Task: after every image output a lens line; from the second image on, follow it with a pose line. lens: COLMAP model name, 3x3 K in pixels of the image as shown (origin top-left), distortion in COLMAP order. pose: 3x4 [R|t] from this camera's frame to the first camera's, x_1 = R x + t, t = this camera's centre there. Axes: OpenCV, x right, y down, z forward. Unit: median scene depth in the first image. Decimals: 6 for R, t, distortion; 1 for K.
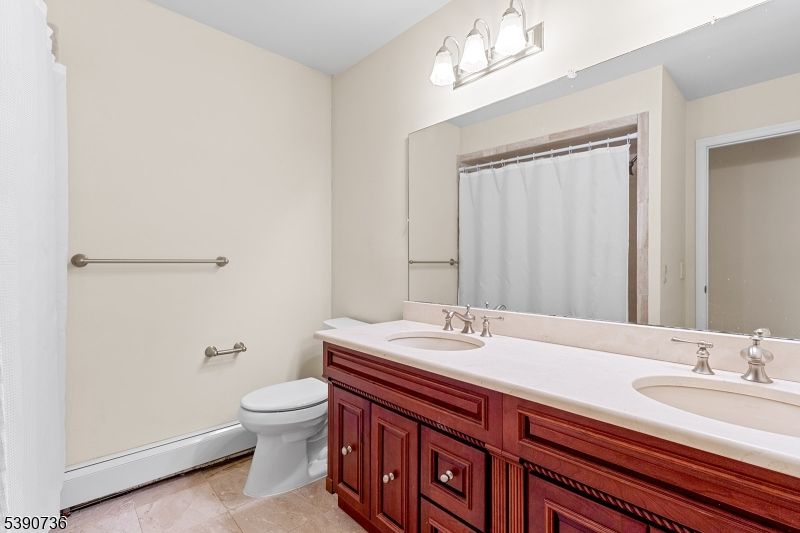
lens RADIAL K [[369.1, 0, 398.5], [0, 369.1, 260.5], [0, 0, 1]] dist [0.002822, 0.000290]
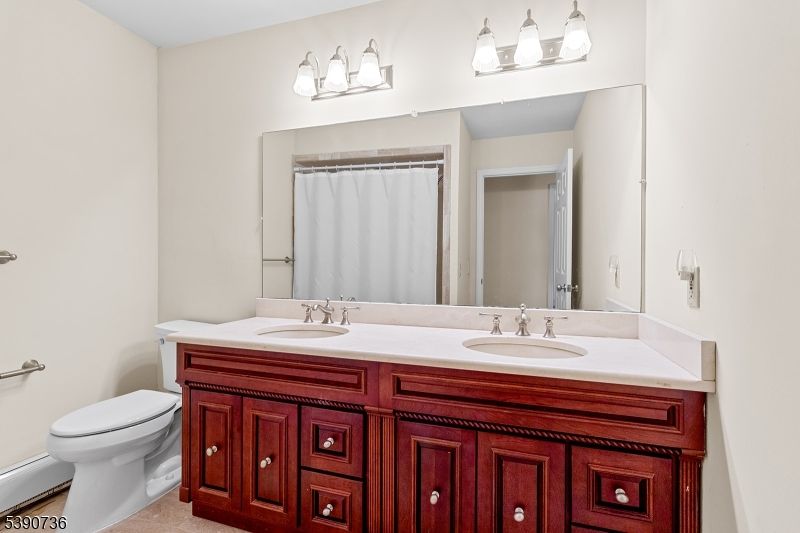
lens RADIAL K [[369.1, 0, 398.5], [0, 369.1, 260.5], [0, 0, 1]] dist [0.002822, 0.000290]
pose [[0.880564, 0.006088, 0.473888, -0.153269], [-0.008735, 0.999956, 0.003384, 0.000215], [-0.473847, -0.007119, 0.880579, -0.087227]]
